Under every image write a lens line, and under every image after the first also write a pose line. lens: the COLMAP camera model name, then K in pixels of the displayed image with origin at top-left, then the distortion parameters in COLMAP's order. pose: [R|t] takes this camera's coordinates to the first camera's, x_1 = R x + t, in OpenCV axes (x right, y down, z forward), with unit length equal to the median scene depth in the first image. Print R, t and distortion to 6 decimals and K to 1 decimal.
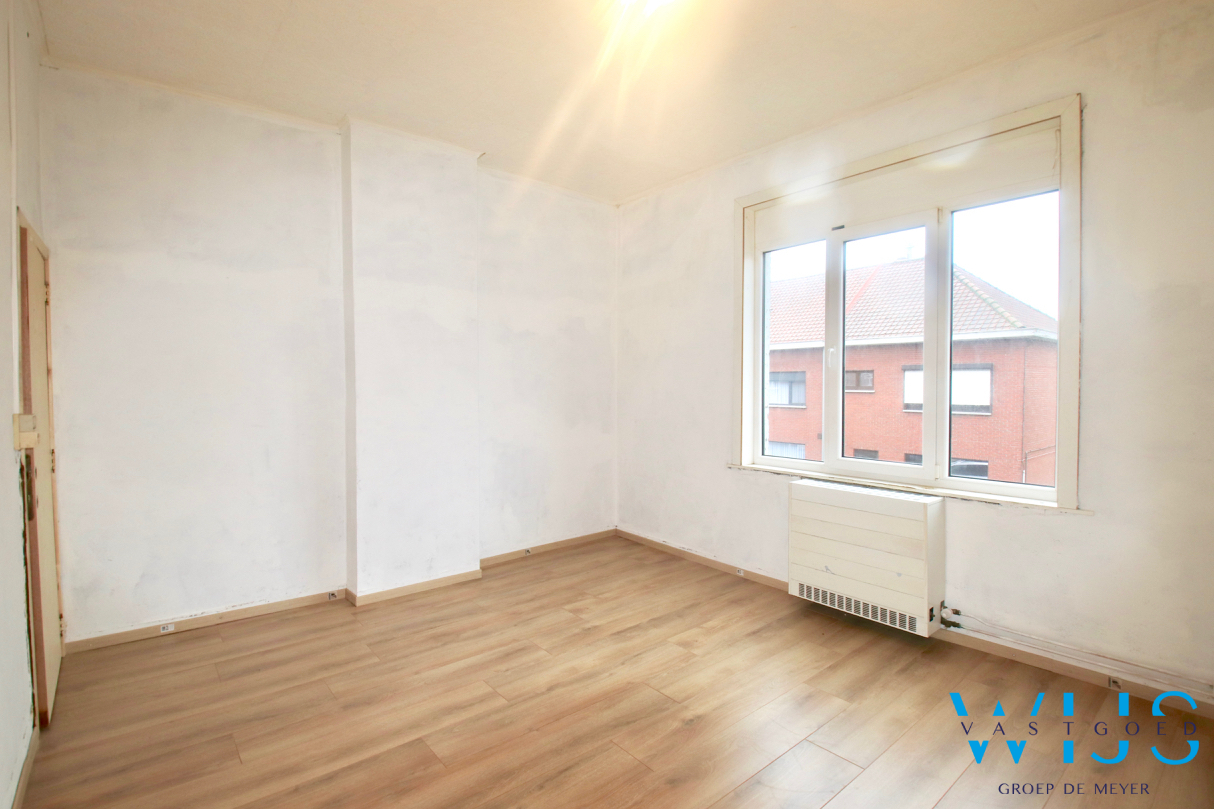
lens RADIAL K [[582.6, 0, 601.3], [0, 582.6, 398.3], [0, 0, 1]] dist [0.038012, -0.040271]
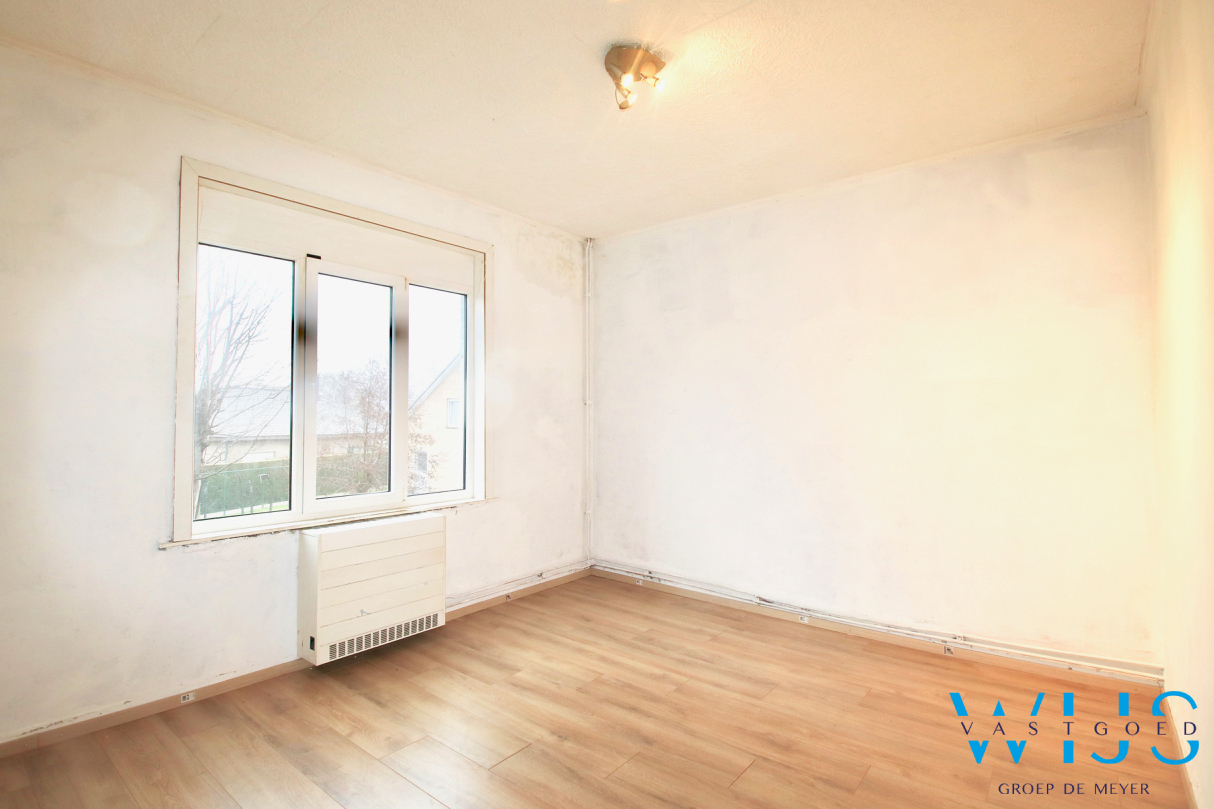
lens RADIAL K [[596.5, 0, 600.8], [0, 596.5, 398.5], [0, 0, 1]] dist [0.023449, -0.025892]
pose [[-0.194519, 0.036435, 0.980222, -0.699306], [0.028661, 0.999094, -0.031449, -0.019407], [-0.980480, 0.021976, -0.195387, 0.832695]]
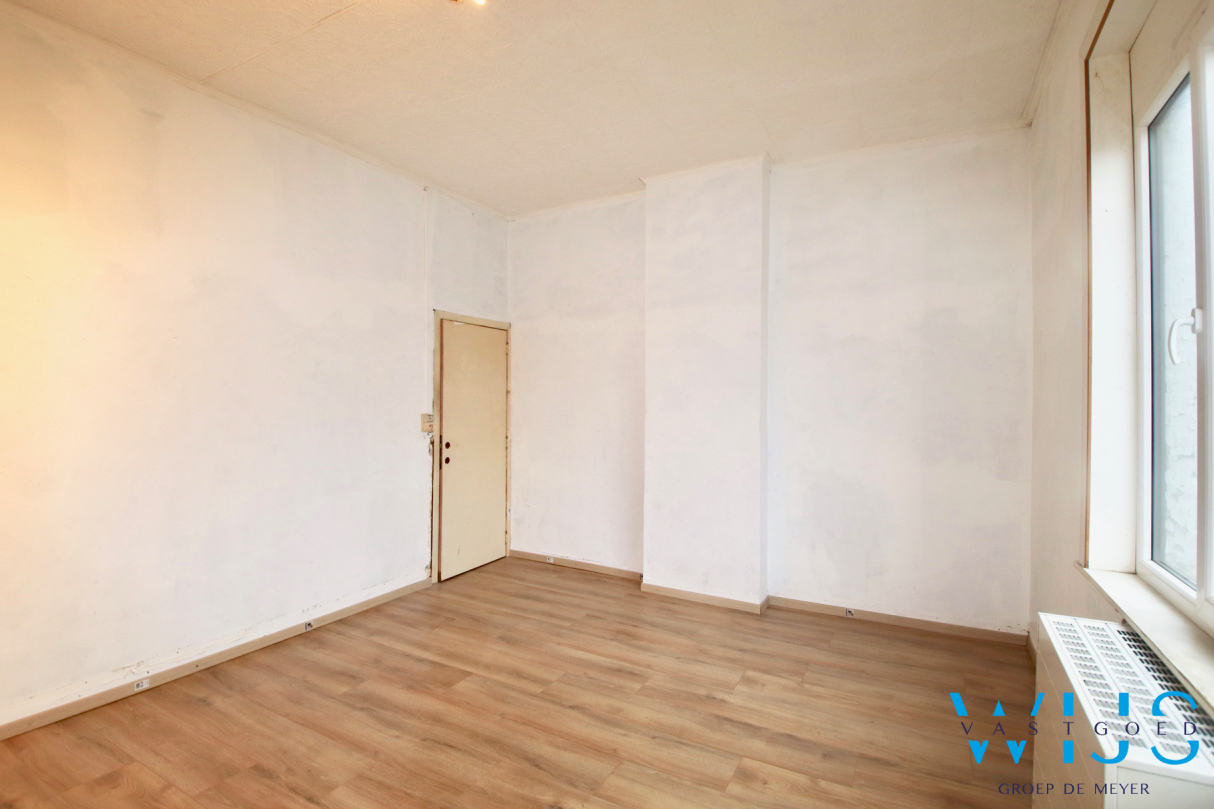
lens RADIAL K [[582.6, 0, 601.3], [0, 582.6, 398.3], [0, 0, 1]] dist [0.038012, -0.040271]
pose [[0.364477, 0.004696, -0.931201, 0.695941], [-0.031354, 0.999482, -0.007231, -0.017506], [0.930685, 0.031833, 0.364435, 0.543077]]
